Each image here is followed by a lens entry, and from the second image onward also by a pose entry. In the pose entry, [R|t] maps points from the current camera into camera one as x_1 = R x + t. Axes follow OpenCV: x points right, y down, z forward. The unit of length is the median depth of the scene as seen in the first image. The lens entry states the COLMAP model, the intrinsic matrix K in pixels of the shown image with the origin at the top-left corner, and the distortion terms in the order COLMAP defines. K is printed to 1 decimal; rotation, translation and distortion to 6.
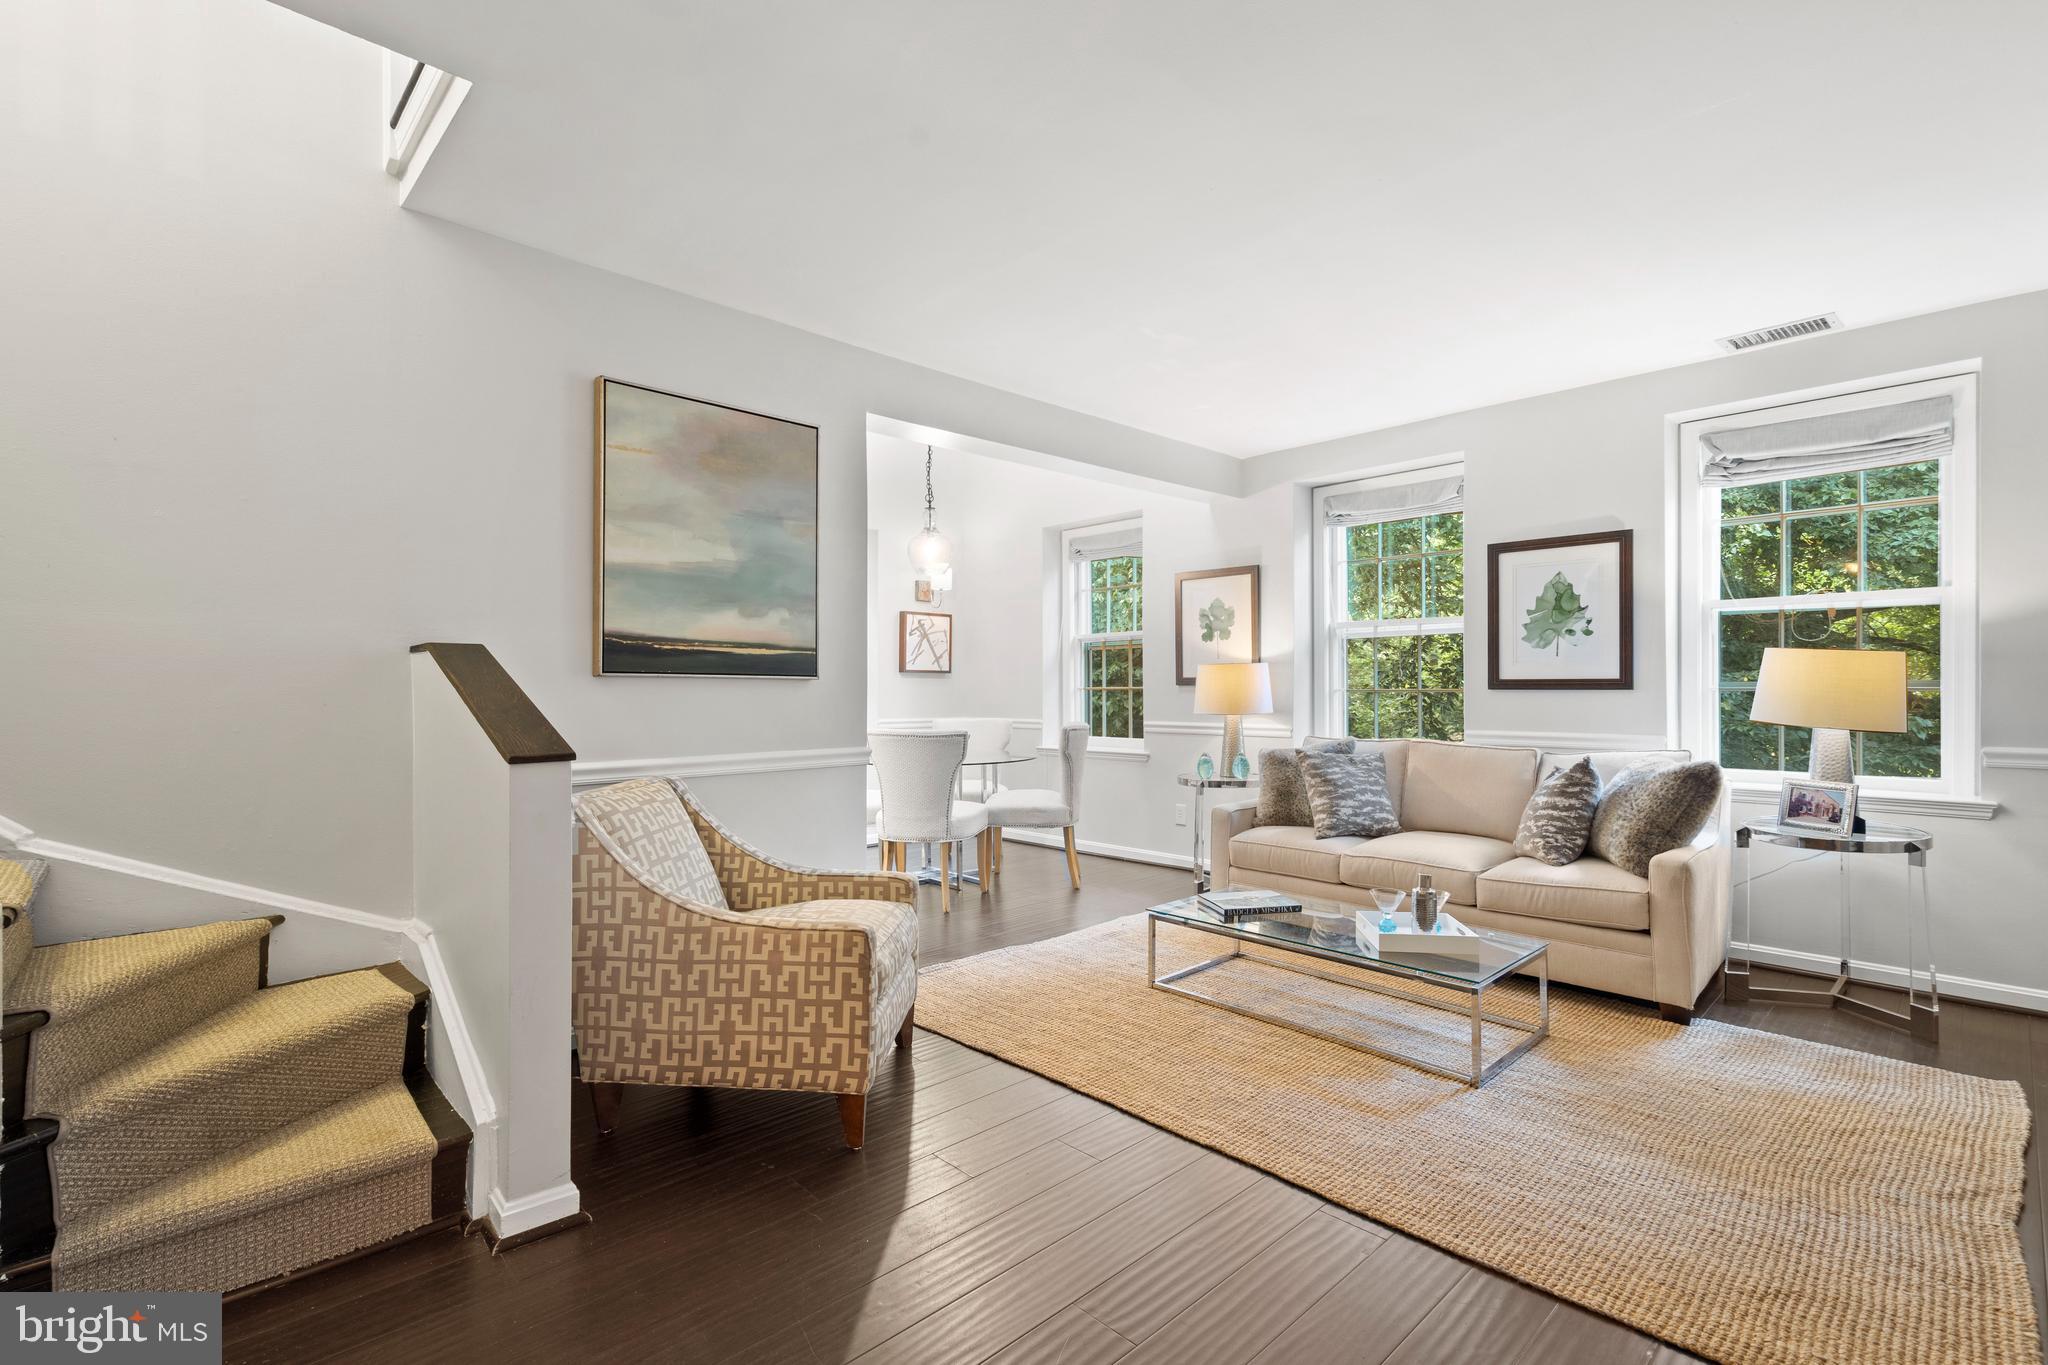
lens RADIAL K [[940.2, 0, 1015.9], [0, 940.2, 687.0], [0, 0, 1]] dist [-0.004459, 0.002388]
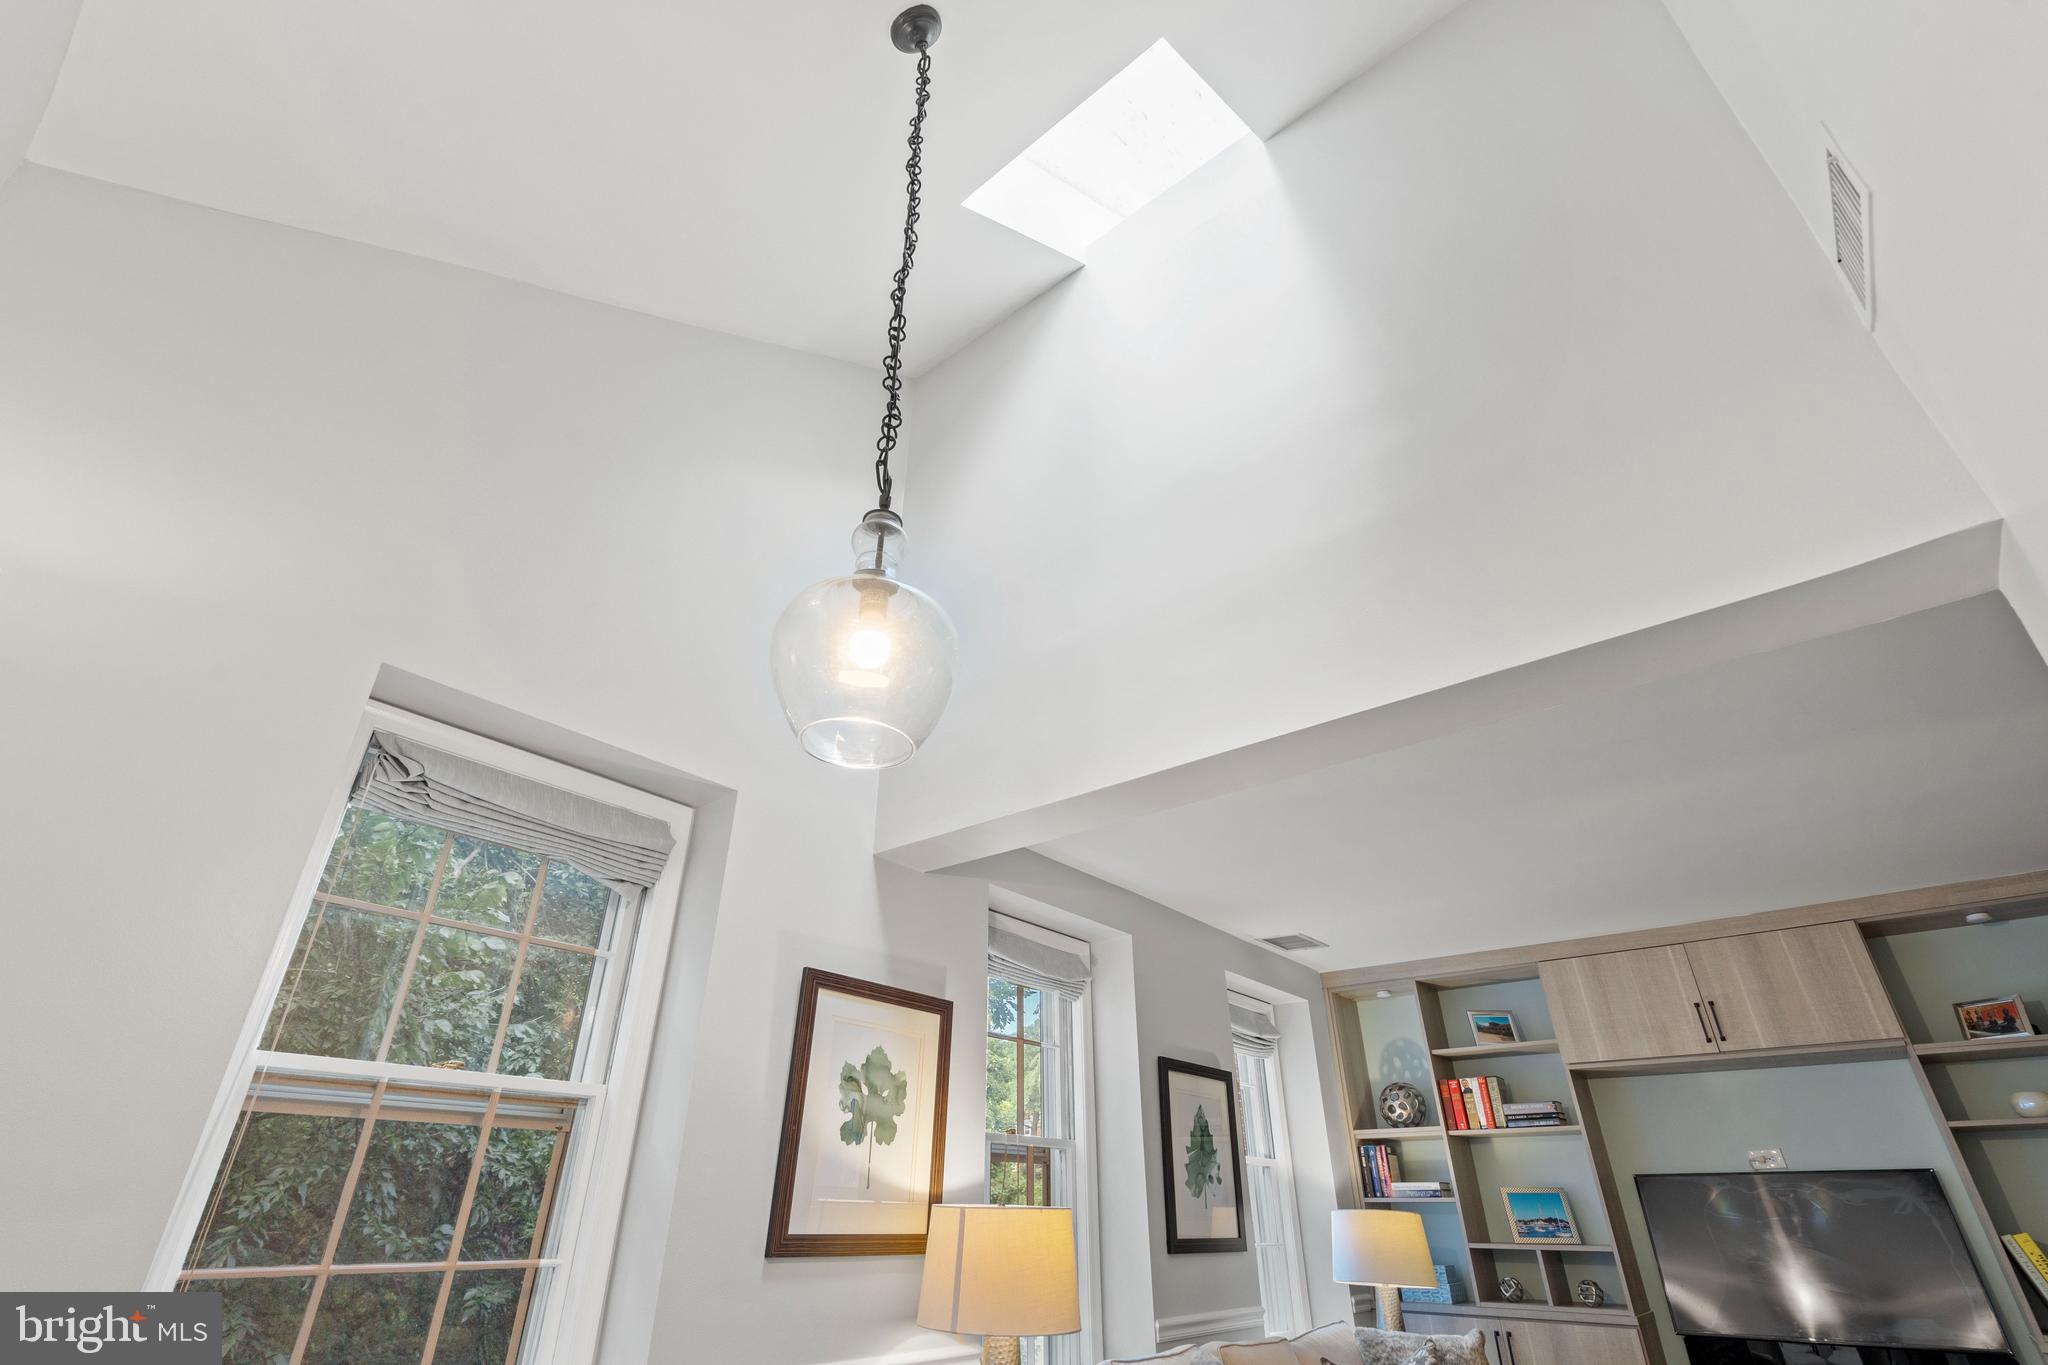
lens RADIAL K [[940.2, 0, 1010.8], [0, 940.2, 697.0], [0, 0, 1]] dist [-0.004459, 0.002388]
pose [[-0.120003, 0.480108, 0.868962, -0.404851], [-0.009315, 0.874704, -0.484567, -0.024304], [-0.992730, -0.066244, -0.100495, 1.325778]]
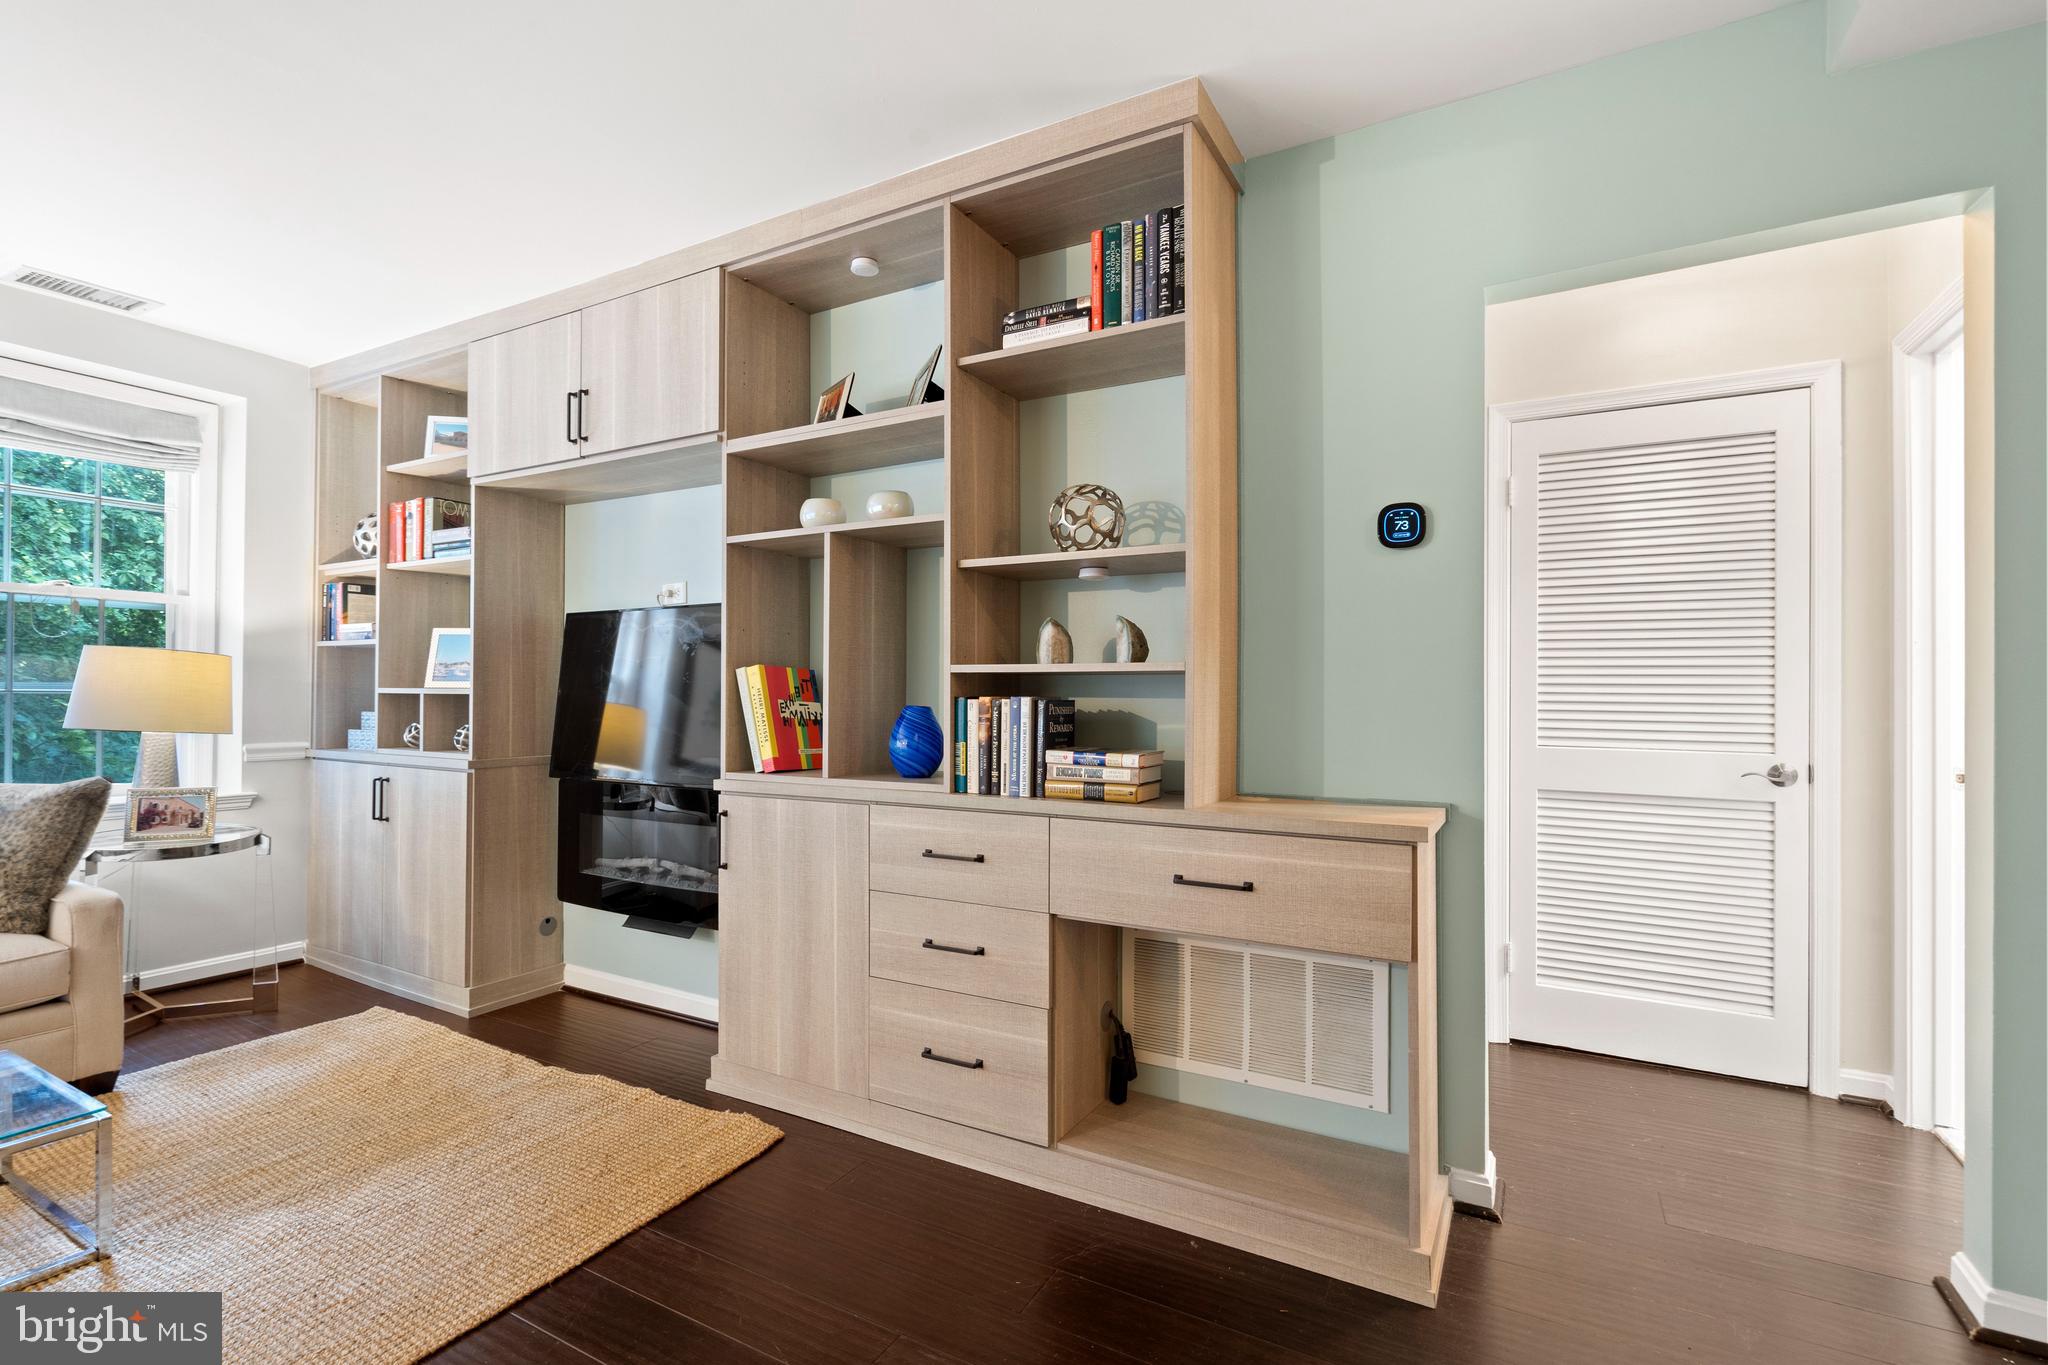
lens RADIAL K [[940.2, 0, 1007.6], [0, 940.2, 684.6], [0, 0, 1]] dist [-0.004459, 0.002388]
pose [[-0.296883, 0.010044, 0.954861, -0.247787], [-0.008317, 0.999880, -0.013104, -0.000120], [-0.954878, -0.011832, -0.296763, 0.363446]]
